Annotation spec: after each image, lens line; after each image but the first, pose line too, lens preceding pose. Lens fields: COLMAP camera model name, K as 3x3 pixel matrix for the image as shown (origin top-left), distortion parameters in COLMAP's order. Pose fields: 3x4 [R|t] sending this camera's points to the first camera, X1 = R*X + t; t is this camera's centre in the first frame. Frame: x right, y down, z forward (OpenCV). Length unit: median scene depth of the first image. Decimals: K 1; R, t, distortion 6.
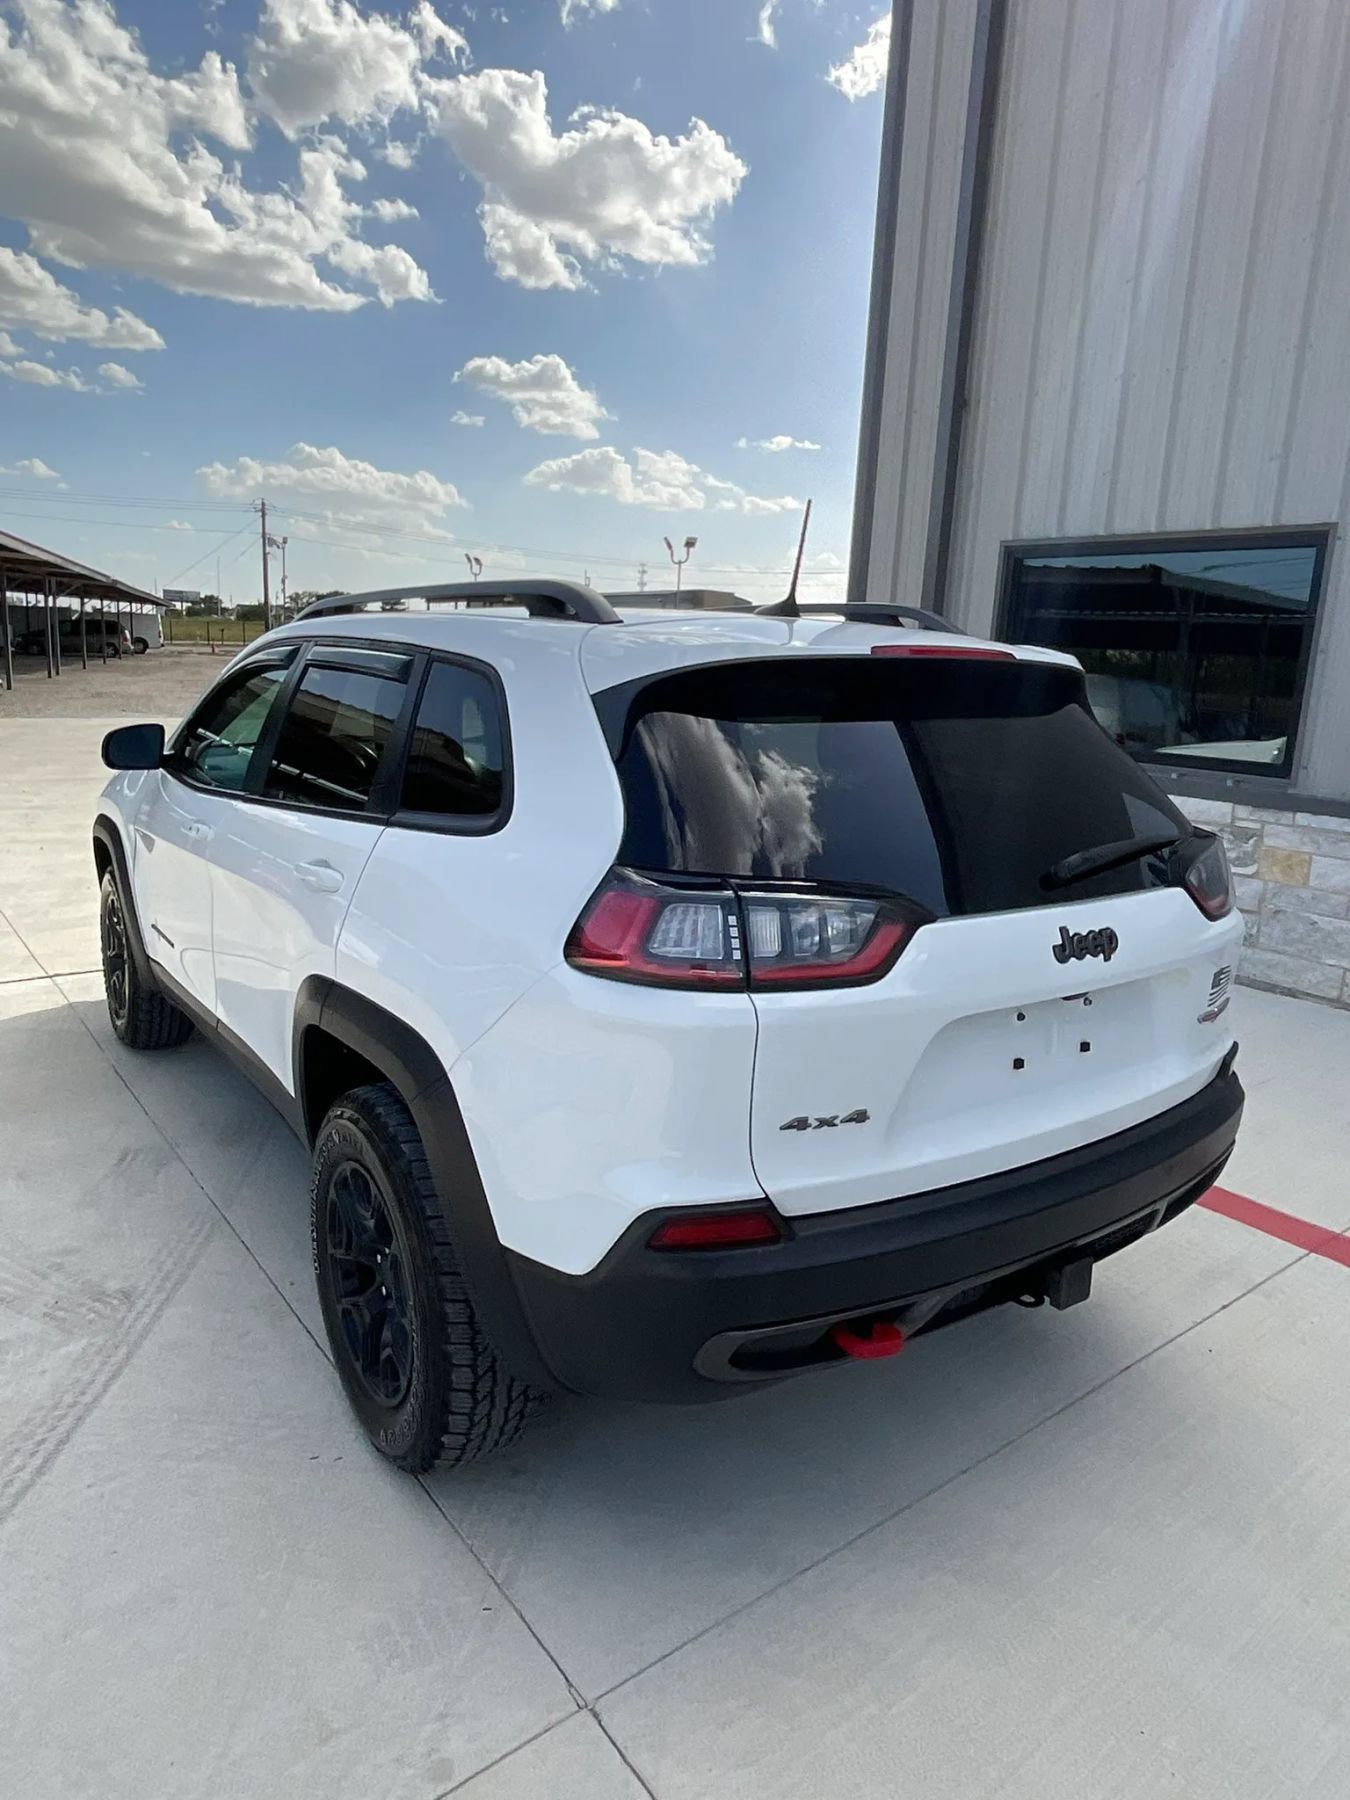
lens RADIAL K [[1145.8, 0, 675.0], [0, 1145.8, 900.0], [0, 0, 1]] dist [-0.016987, 0.006516]
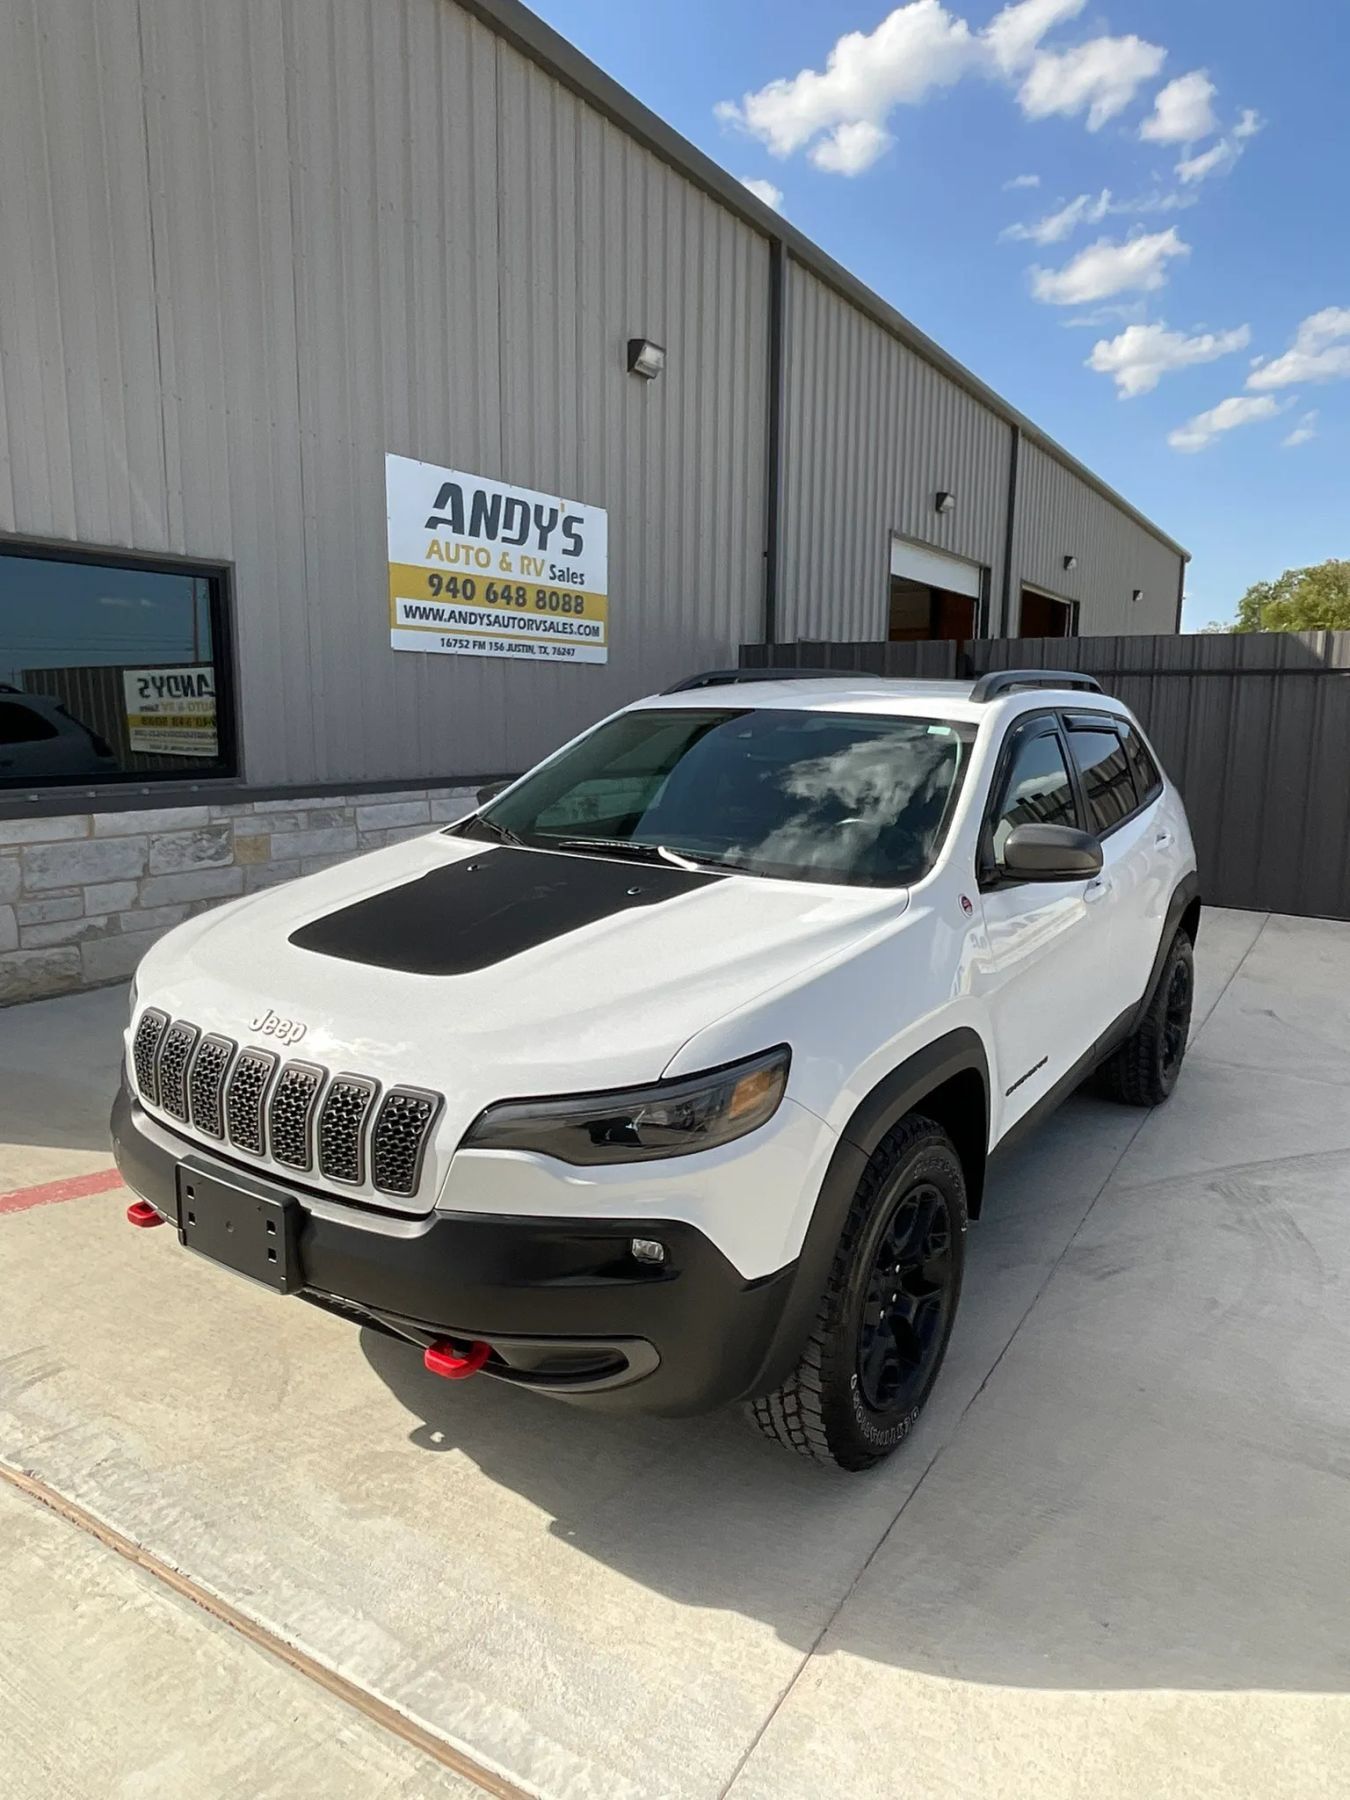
lens RADIAL K [[1145.8, 0, 675.0], [0, 1145.8, 900.0], [0, 0, 1]] dist [-0.016987, 0.006516]
pose [[-0.352732, -0.205877, 0.912795, -1.033993], [0.165109, 0.946496, 0.277282, -0.339694], [-0.921042, 0.248517, -0.299867, 1.382271]]
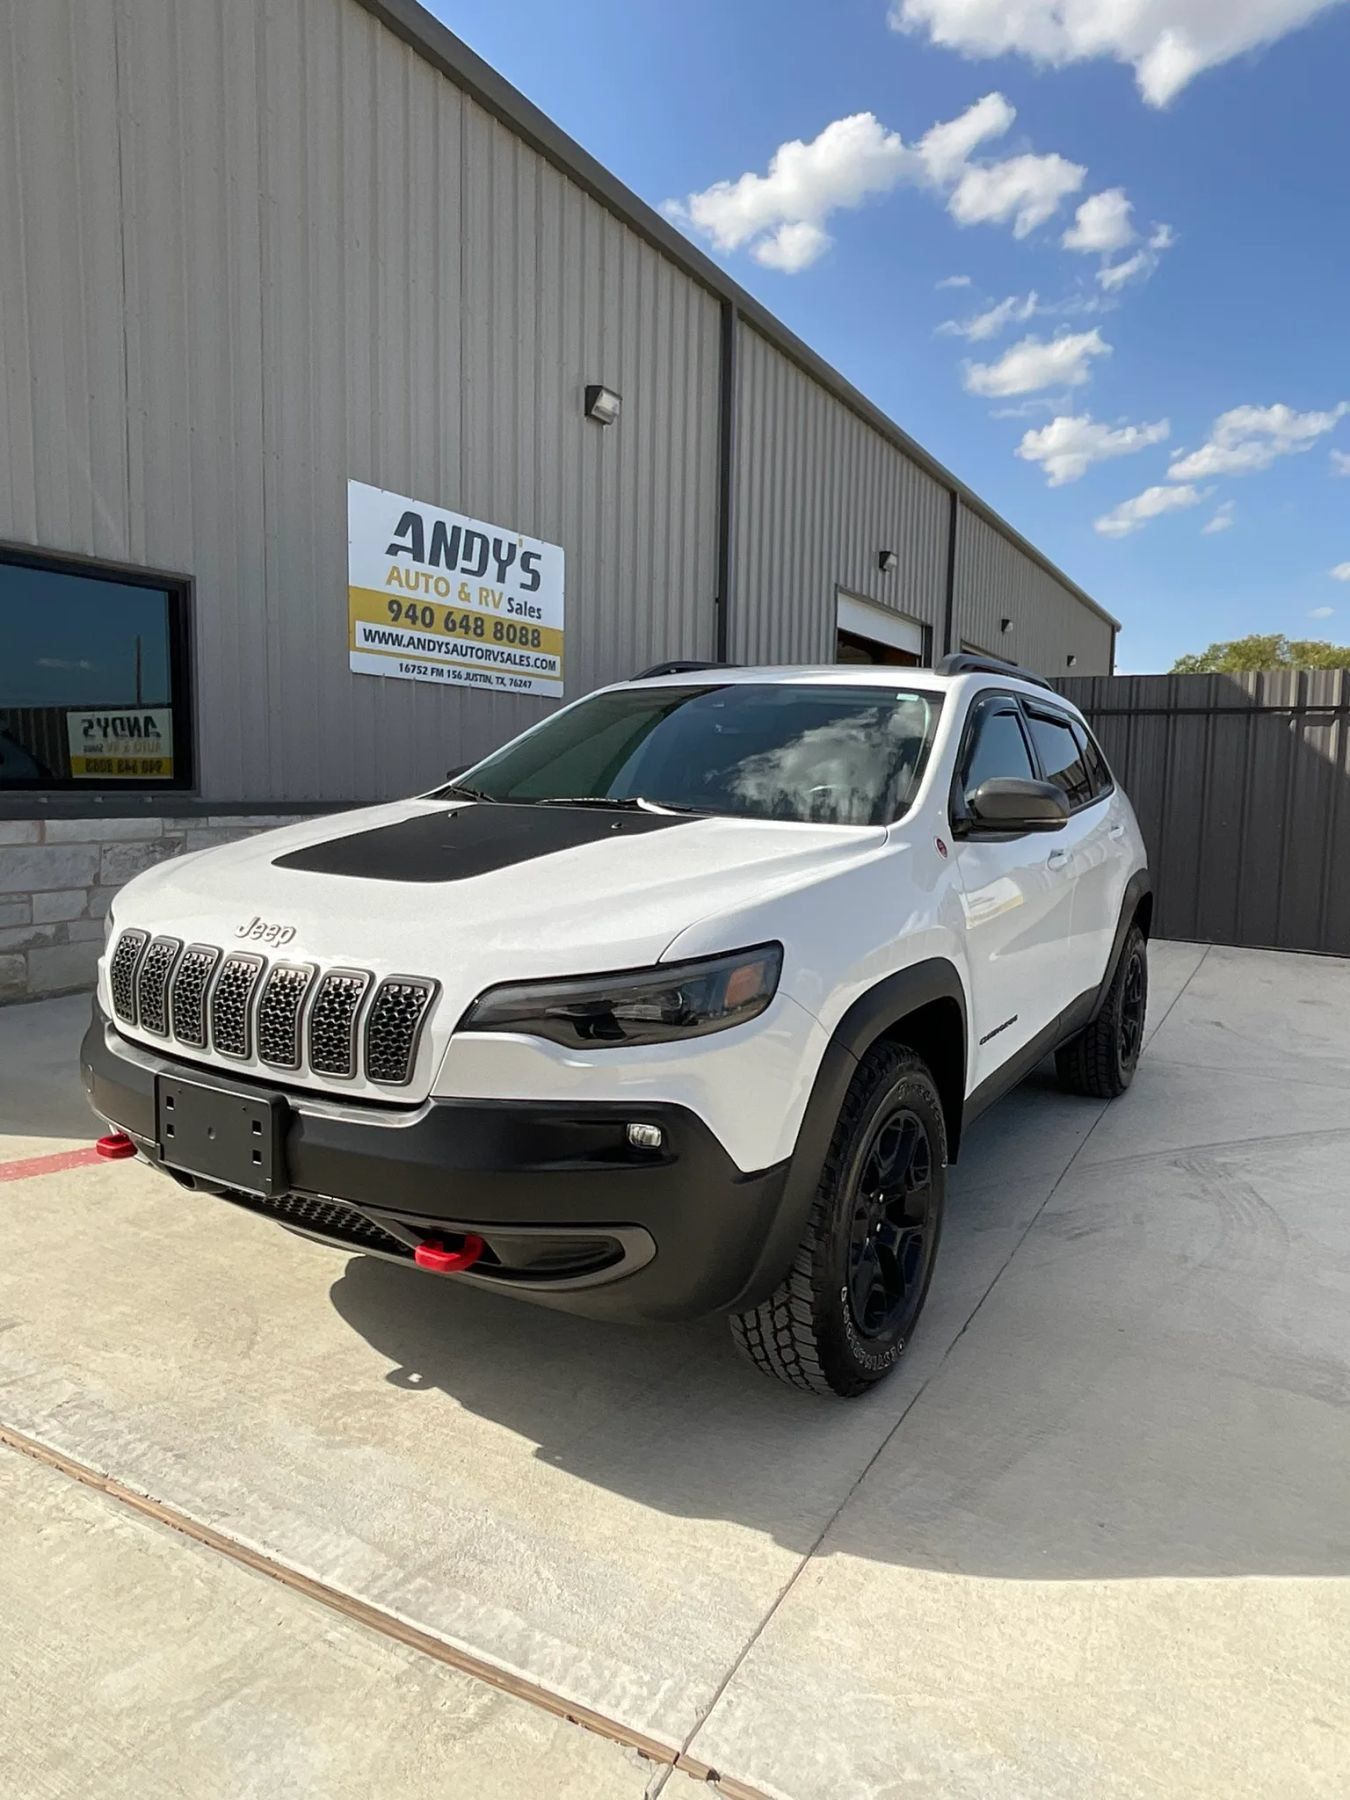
lens RADIAL K [[1145.8, 0, 675.0], [0, 1145.8, 900.0], [0, 0, 1]] dist [-0.016987, 0.006516]
pose [[-0.396766, -0.152732, 0.905124, -1.044737], [0.151056, 0.961753, 0.228504, -0.271726], [-0.905406, 0.227387, -0.358519, 1.422955]]
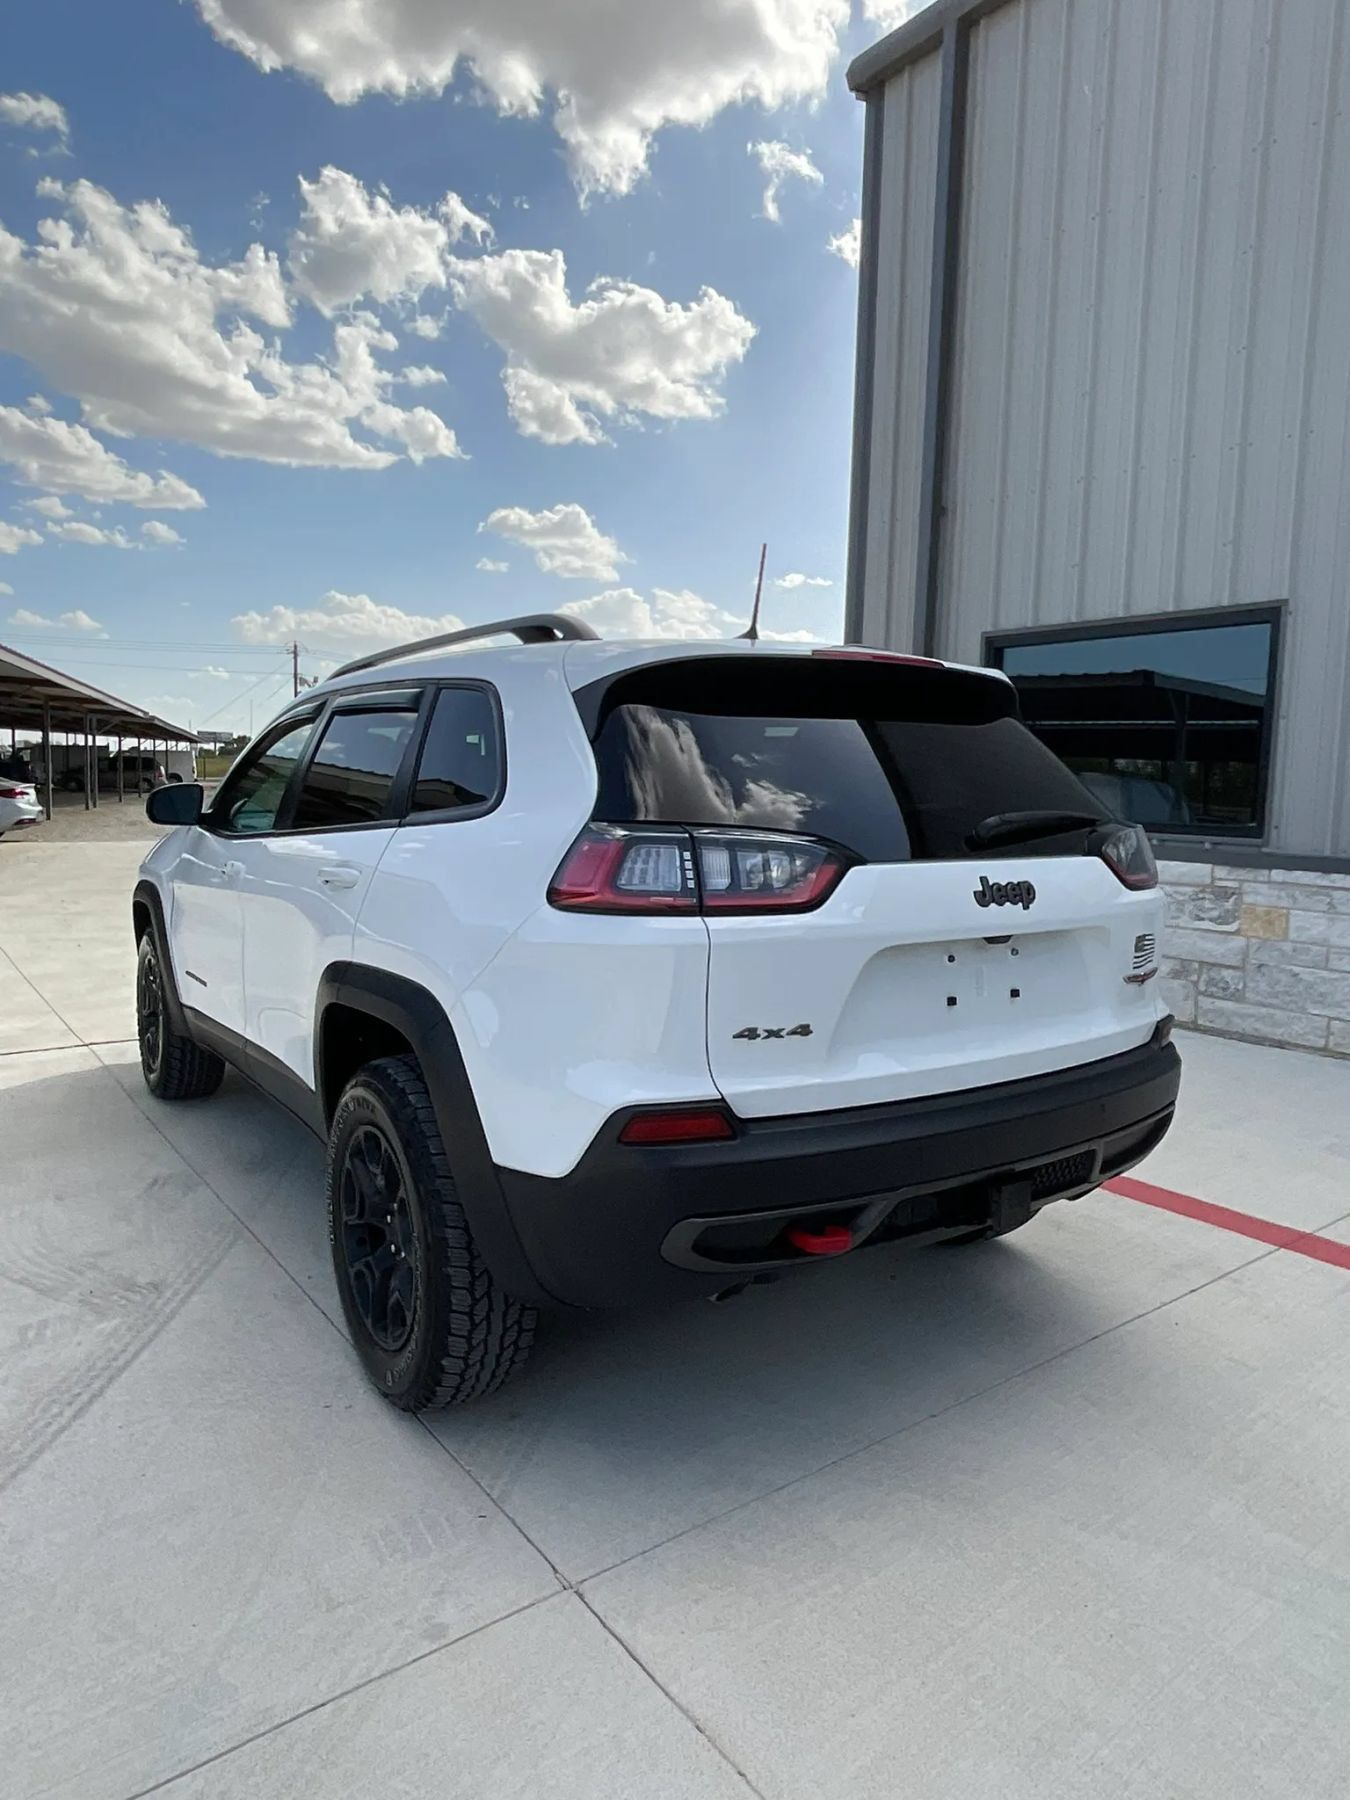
lens RADIAL K [[1145.8, 0, 675.0], [0, 1145.8, 900.0], [0, 0, 1]] dist [-0.016987, 0.006516]
pose [[0.999634, -0.018694, -0.019543, 0.025074], [0.016448, 0.993868, -0.109340, 0.080051], [0.021468, 0.108978, 0.993812, -0.068903]]
